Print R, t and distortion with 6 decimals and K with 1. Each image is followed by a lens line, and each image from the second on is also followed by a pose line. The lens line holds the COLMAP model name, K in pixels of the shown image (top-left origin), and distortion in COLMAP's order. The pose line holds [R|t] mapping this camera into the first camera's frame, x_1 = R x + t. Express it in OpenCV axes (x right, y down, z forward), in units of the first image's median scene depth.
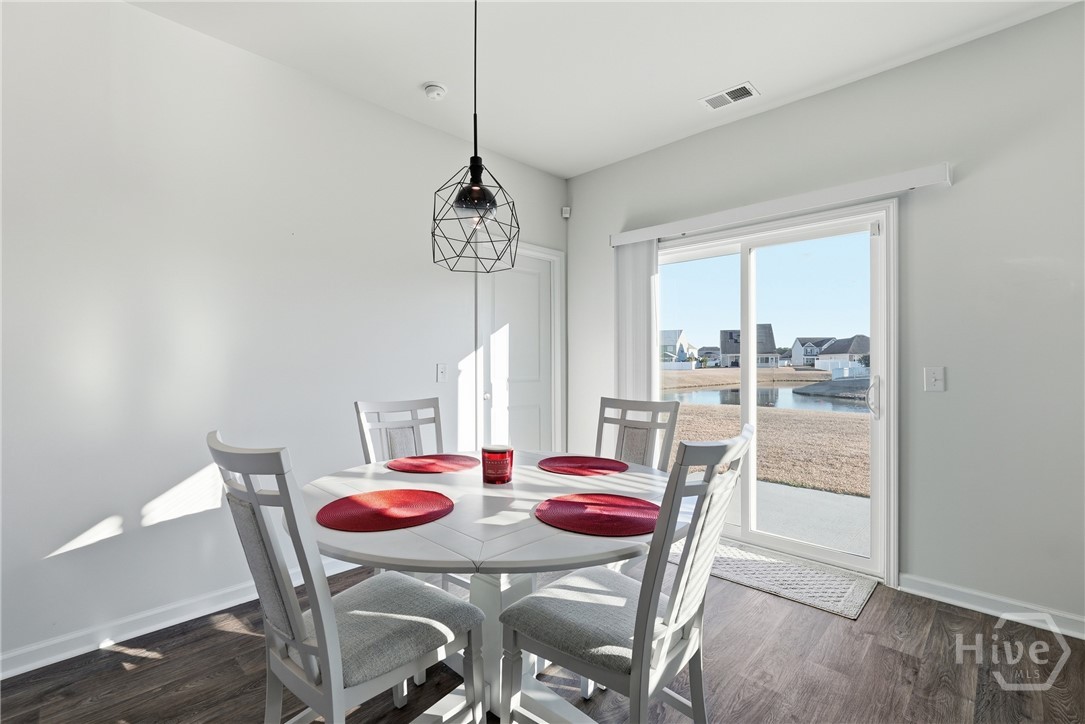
lens RADIAL K [[482.7, 0, 550.9], [0, 482.7, 364.5], [0, 0, 1]] dist [-0.018254, 0.007005]
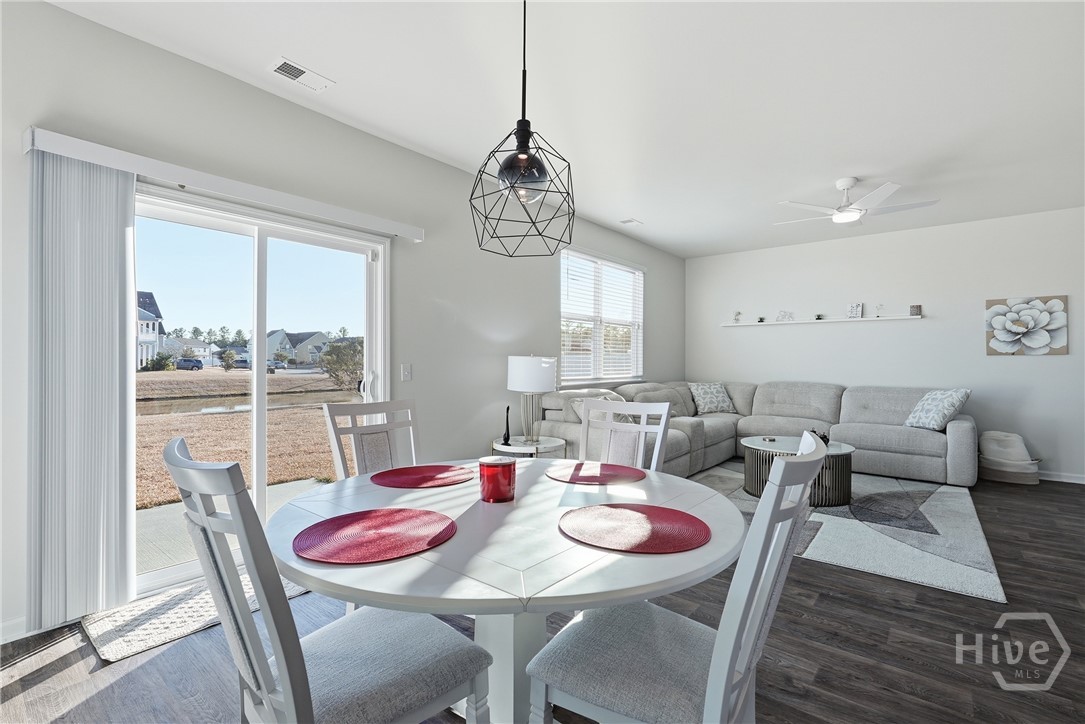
lens RADIAL K [[482.7, 0, 541.8], [0, 482.7, 357.4], [0, 0, 1]] dist [-0.018254, 0.007005]
pose [[-0.071565, 0.011730, 0.997367, -0.665016], [0.000716, 0.999931, -0.011709, 0.001794], [-0.997436, -0.000124, -0.071569, 0.682221]]
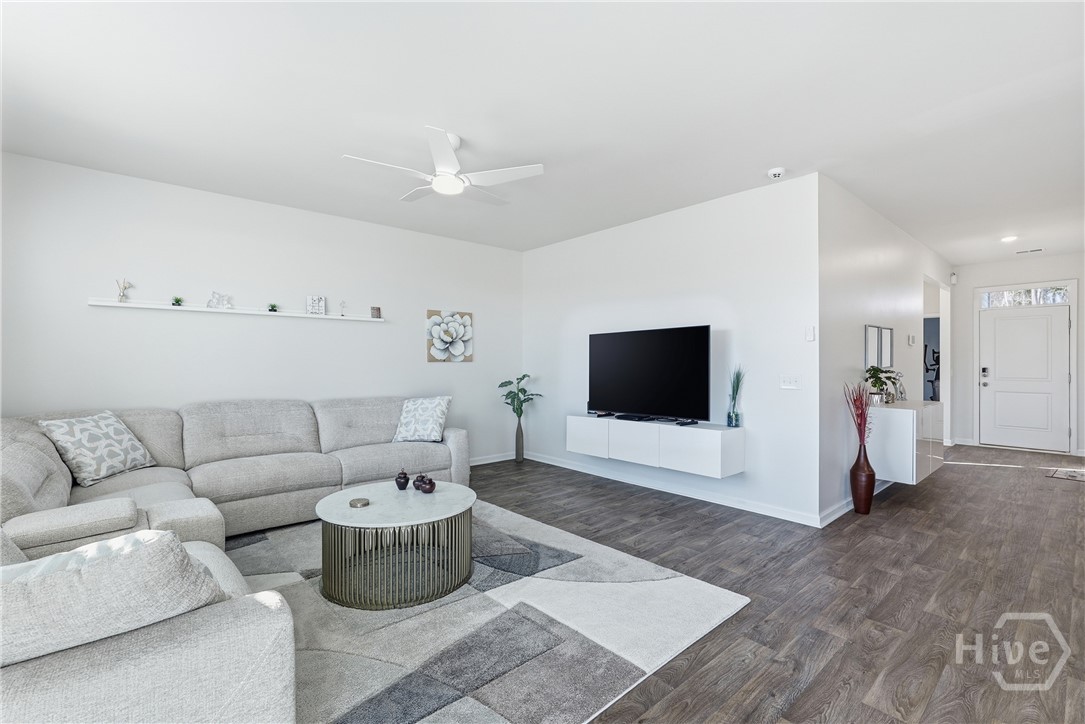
lens RADIAL K [[482.7, 0, 544.9], [0, 482.7, 356.0], [0, 0, 1]] dist [-0.018254, 0.007005]
pose [[-0.996248, 0.001778, 0.086526, 0.541075], [0.001308, 0.999984, -0.005488, -0.044330], [-0.086534, -0.005354, -0.996234, 0.774220]]
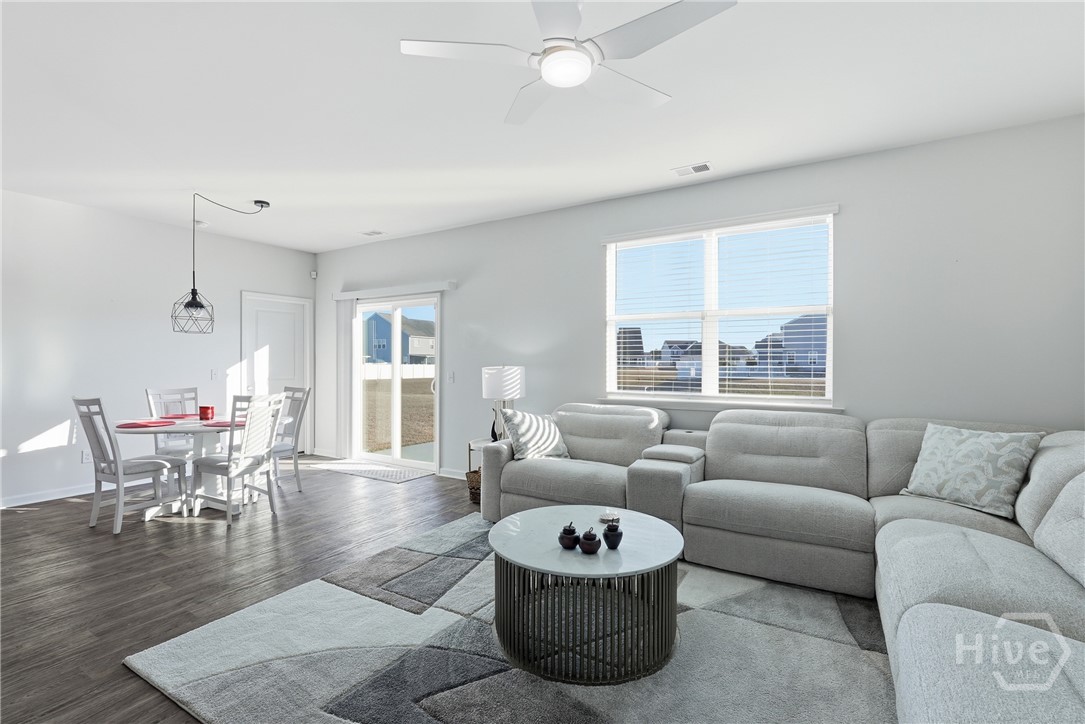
lens RADIAL K [[482.7, 0, 552.0], [0, 482.7, 366.1], [0, 0, 1]] dist [-0.018254, 0.007005]
pose [[0.973694, 0.002662, 0.227842, 0.724145], [-0.003739, 0.999984, 0.004295, -0.032746], [-0.227827, -0.005033, 0.973689, -1.227437]]
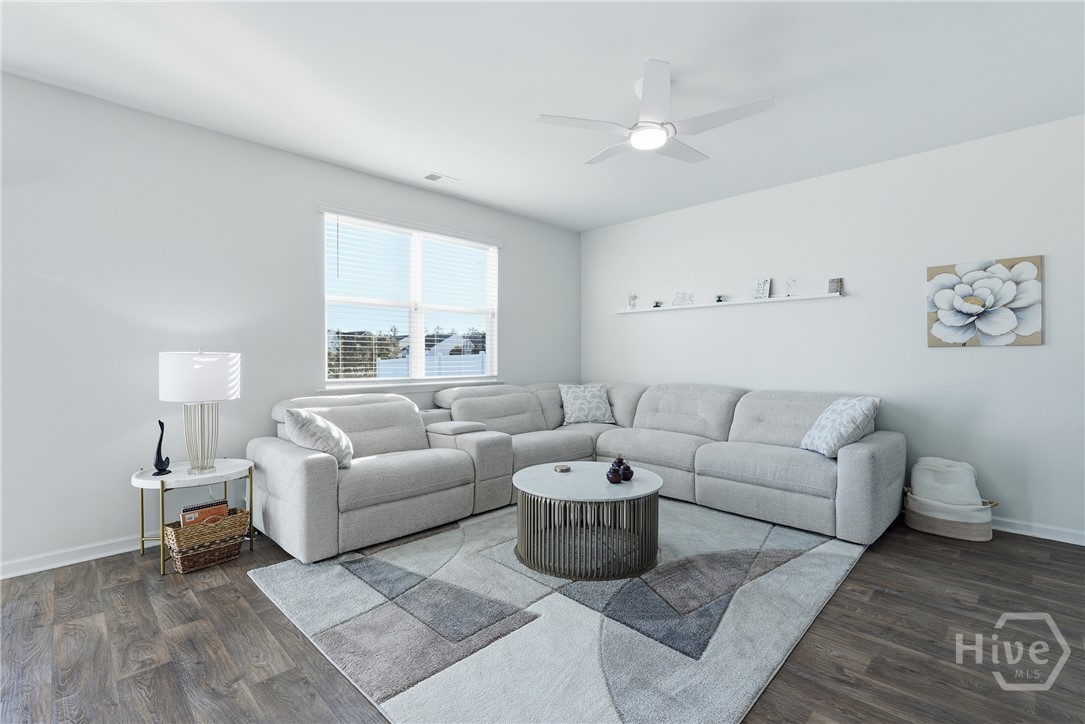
lens RADIAL K [[482.7, 0, 539.9], [0, 482.7, 358.5], [0, 0, 1]] dist [-0.018254, 0.007005]
pose [[0.020944, 0.003384, 0.999775, -0.198398], [0.004888, 0.999982, -0.003487, 0.003669], [-0.999769, 0.004960, 0.020927, -0.258025]]
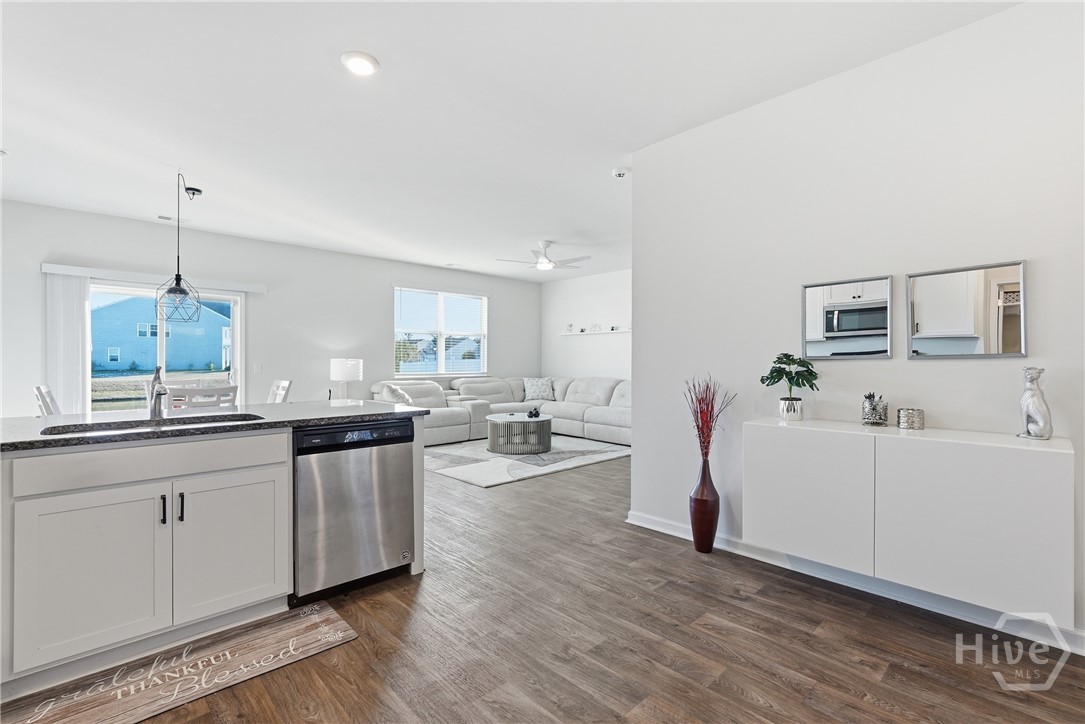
lens RADIAL K [[482.7, 0, 547.0], [0, 482.7, 365.2], [0, 0, 1]] dist [-0.018254, 0.007005]
pose [[0.033097, -0.002940, 0.999448, -1.629222], [0.001074, 0.999995, 0.002906, 0.005942], [-0.999452, 0.000977, 0.033100, -0.583778]]
